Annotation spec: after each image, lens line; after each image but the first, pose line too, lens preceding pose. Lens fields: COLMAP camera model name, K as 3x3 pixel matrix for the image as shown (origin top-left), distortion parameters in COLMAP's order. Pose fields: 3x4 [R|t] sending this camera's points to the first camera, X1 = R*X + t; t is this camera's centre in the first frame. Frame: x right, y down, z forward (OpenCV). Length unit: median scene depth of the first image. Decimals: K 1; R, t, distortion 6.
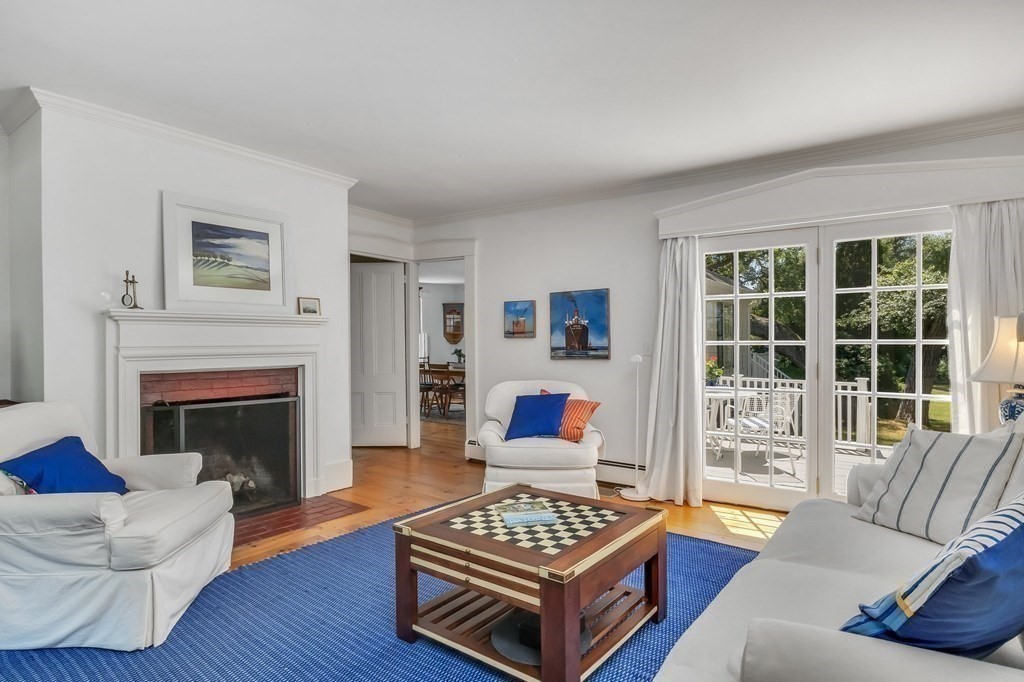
lens RADIAL K [[542.3, 0, 512.0], [0, 542.3, 341.0], [0, 0, 1]] dist [-0.004061, -0.000663]
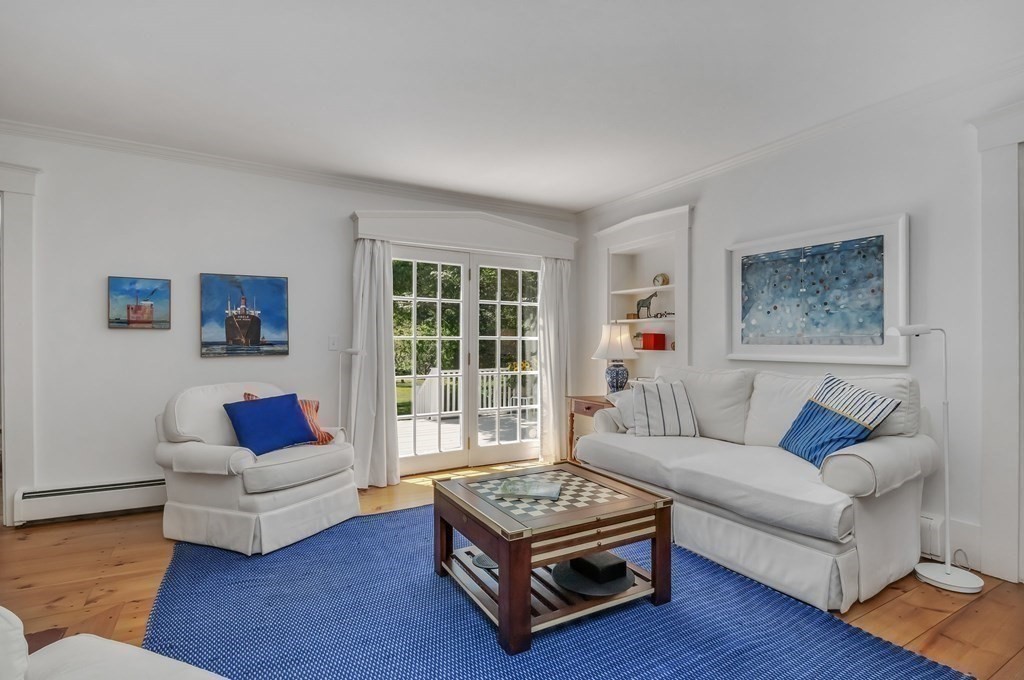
lens RADIAL K [[520.4, 0, 512.0], [0, 520.4, 340.0], [0, 0, 1]] dist [-0.002640, -0.000935]
pose [[0.397505, 0.004487, 0.917589, -0.465615], [-0.006481, 0.999977, -0.002083, 0.007655], [-0.917577, -0.005119, 0.397525, 0.298609]]
